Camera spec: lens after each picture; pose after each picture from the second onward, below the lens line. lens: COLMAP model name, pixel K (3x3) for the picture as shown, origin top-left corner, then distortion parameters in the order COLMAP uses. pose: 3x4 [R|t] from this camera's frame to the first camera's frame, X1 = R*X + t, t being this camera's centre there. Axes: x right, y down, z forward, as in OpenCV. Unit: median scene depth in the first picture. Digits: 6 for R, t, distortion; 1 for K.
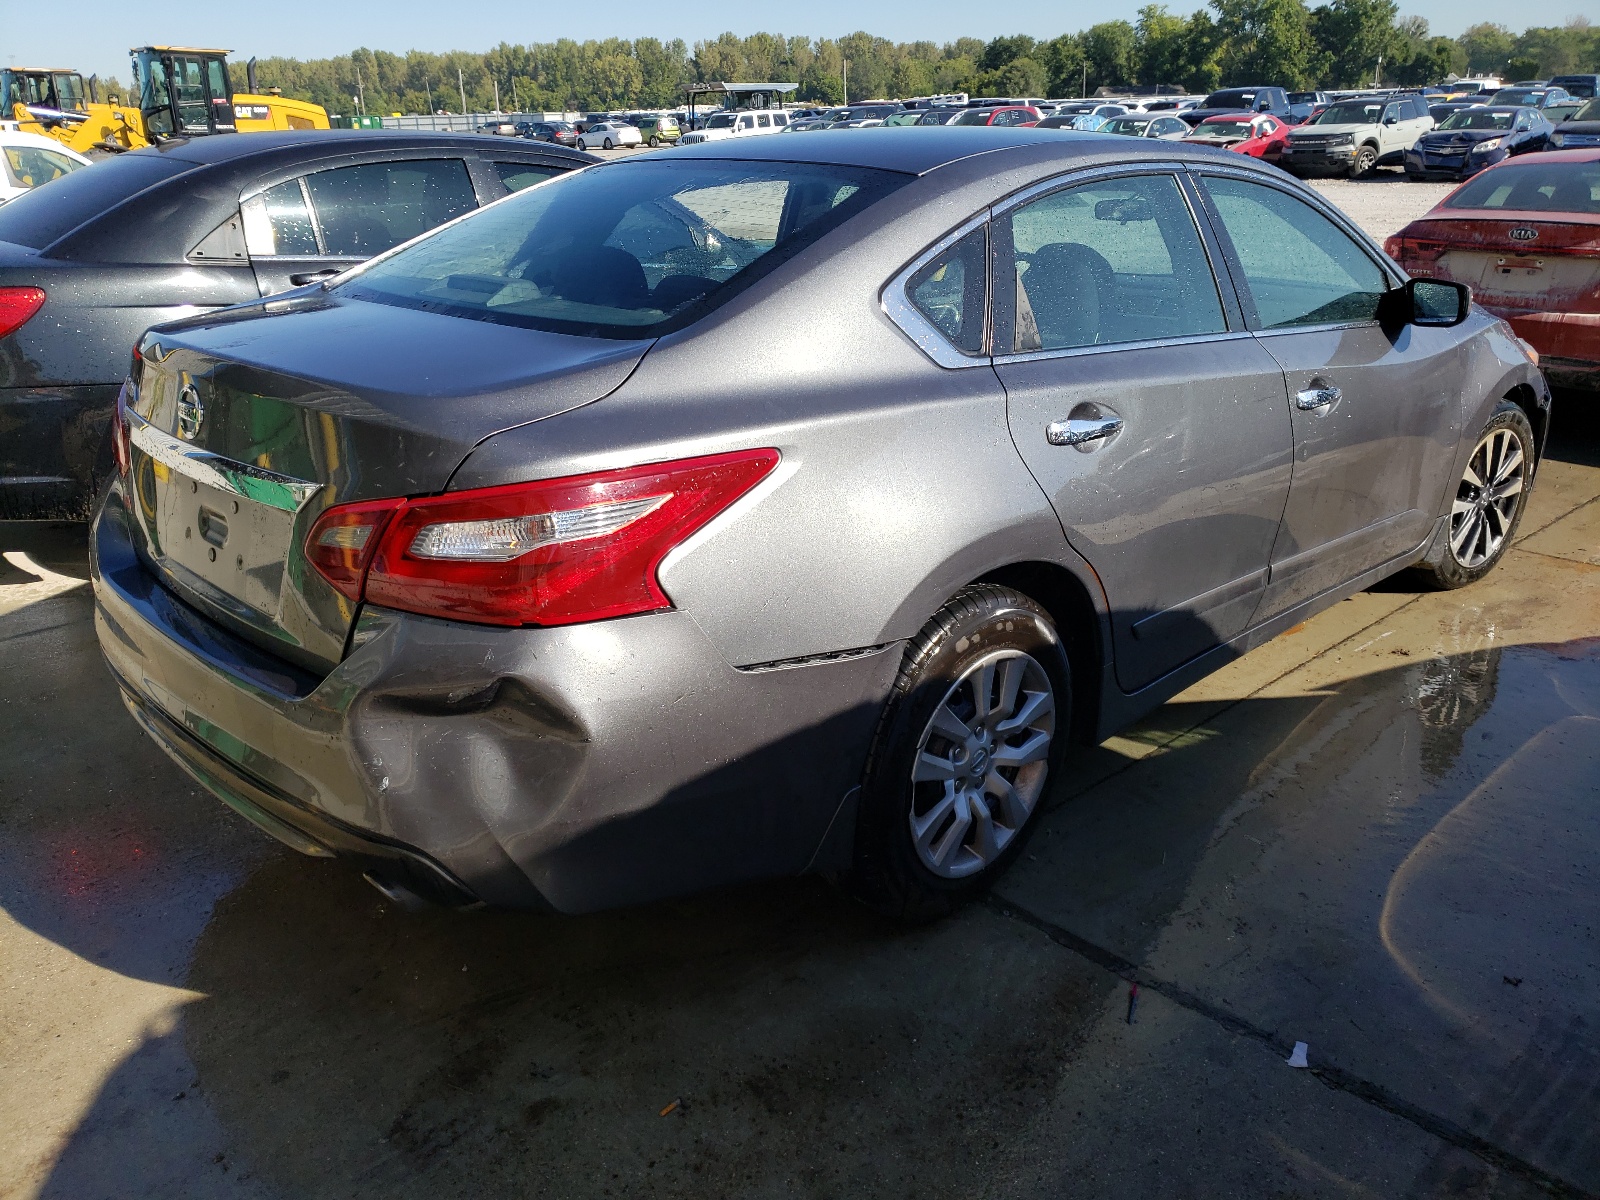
lens RADIAL K [[1219.3, 0, 800.0], [0, 1219.3, 600.0], [0, 0, 1]] dist [0.008141, -0.000290]
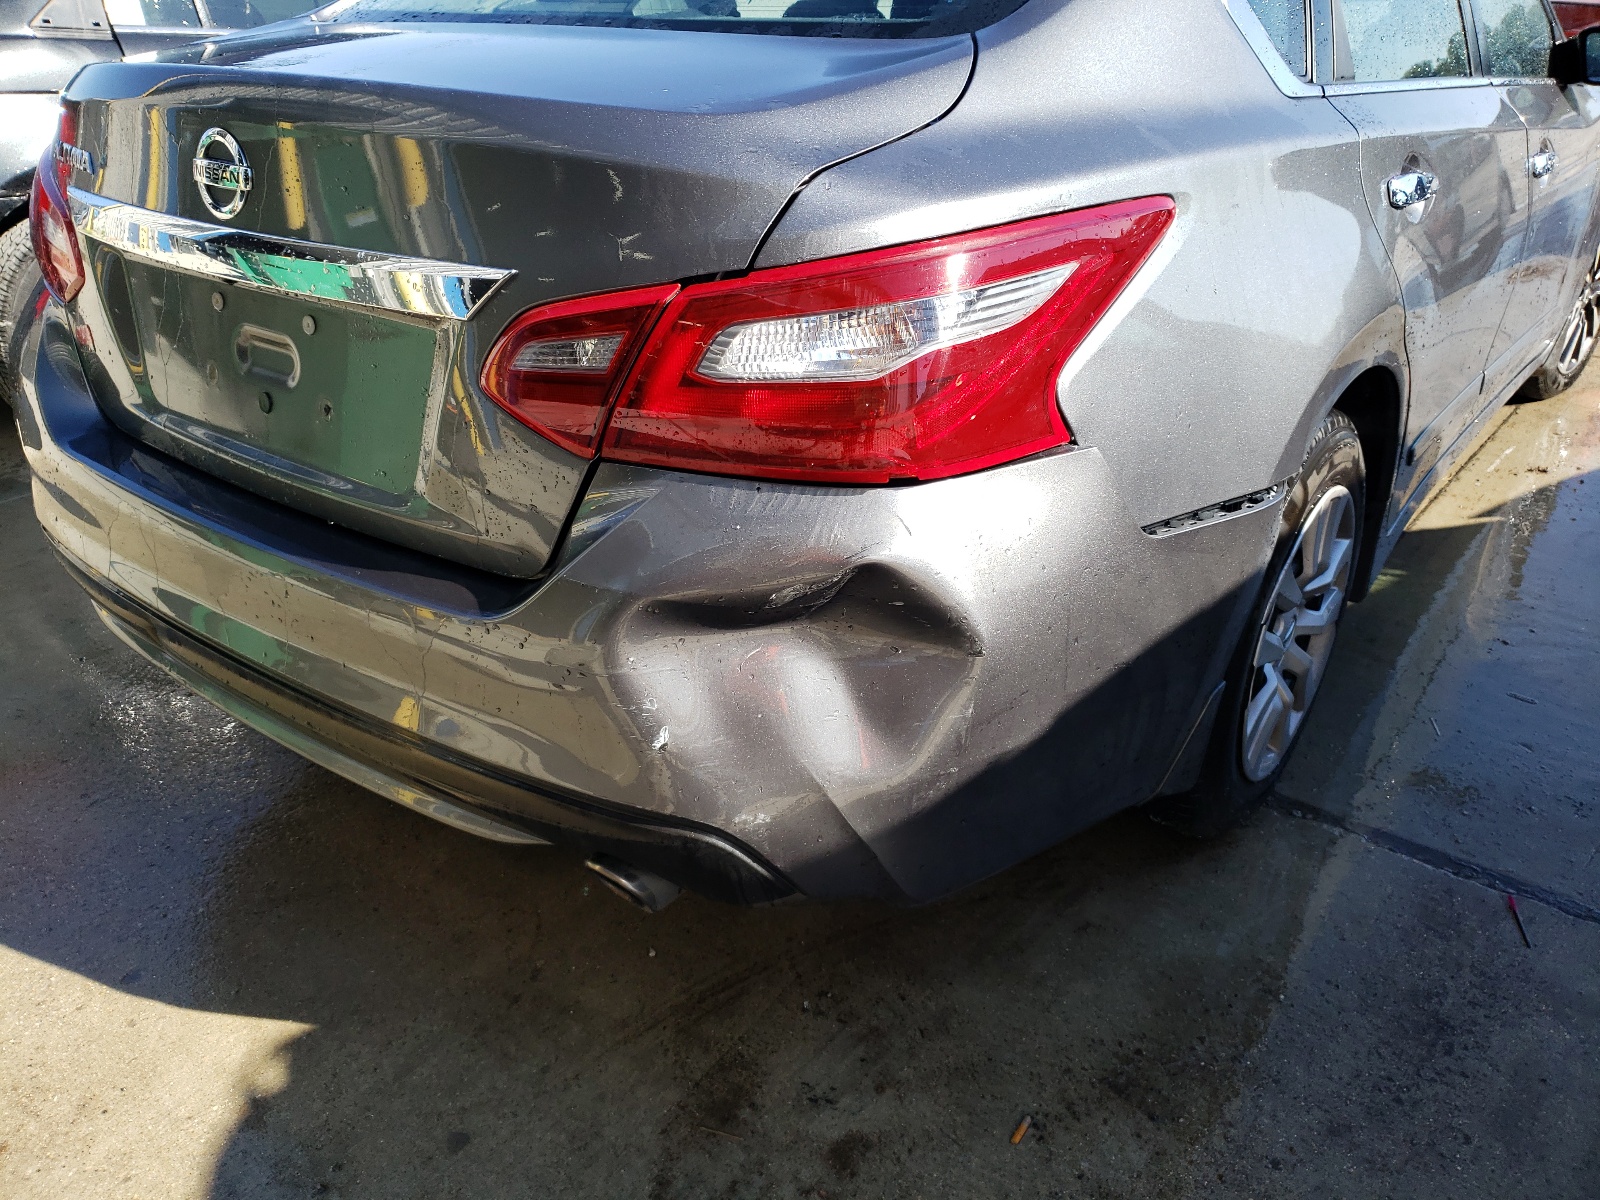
lens RADIAL K [[1218.0, 0, 800.0], [0, 1218.0, 600.0], [0, 0, 1]] dist [-0.004764, 0.003848]
pose [[0.990341, -0.063003, 0.123510, -0.297311], [0.047369, 0.990941, 0.125666, -0.000539], [-0.130309, -0.118602, 0.984354, 0.318924]]
